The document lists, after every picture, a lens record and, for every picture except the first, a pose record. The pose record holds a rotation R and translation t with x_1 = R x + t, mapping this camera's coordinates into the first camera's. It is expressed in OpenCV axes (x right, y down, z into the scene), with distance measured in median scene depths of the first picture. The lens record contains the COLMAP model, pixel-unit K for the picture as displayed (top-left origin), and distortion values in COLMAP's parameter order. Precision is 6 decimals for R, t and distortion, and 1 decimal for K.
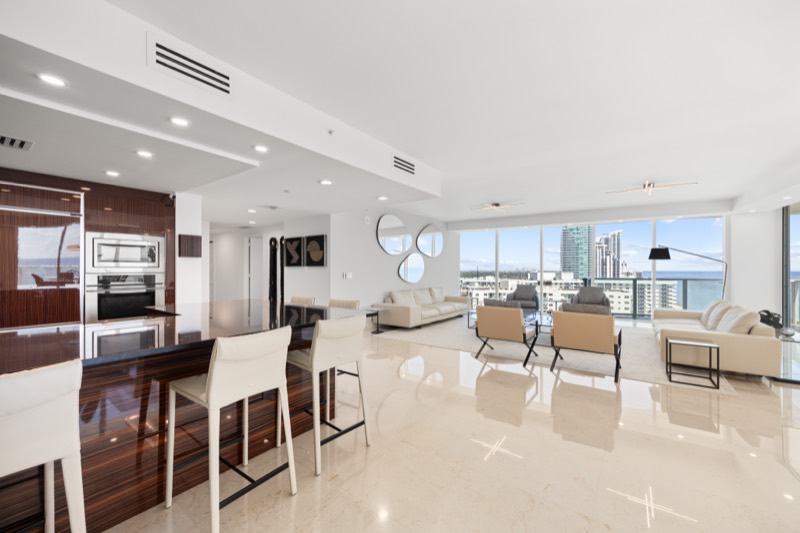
lens RADIAL K [[325.9, 0, 398.9], [0, 325.9, 250.8], [0, 0, 1]] dist [0.000976, -0.000076]
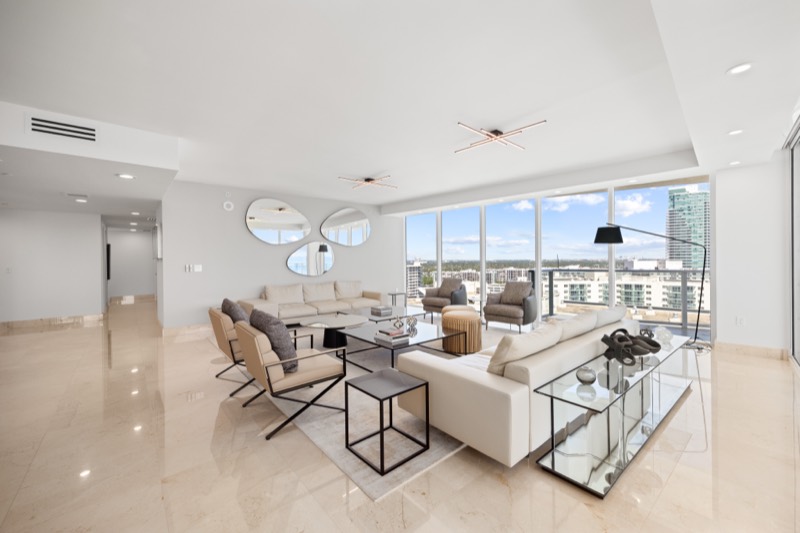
lens RADIAL K [[325.9, 0, 398.9], [0, 325.9, 250.8], [0, 0, 1]] dist [0.000976, -0.000076]
pose [[0.971840, -0.014884, -0.235170, 0.397706], [0.022253, 0.999340, 0.028709, 0.009386], [0.234588, -0.033134, 0.971530, 0.171684]]
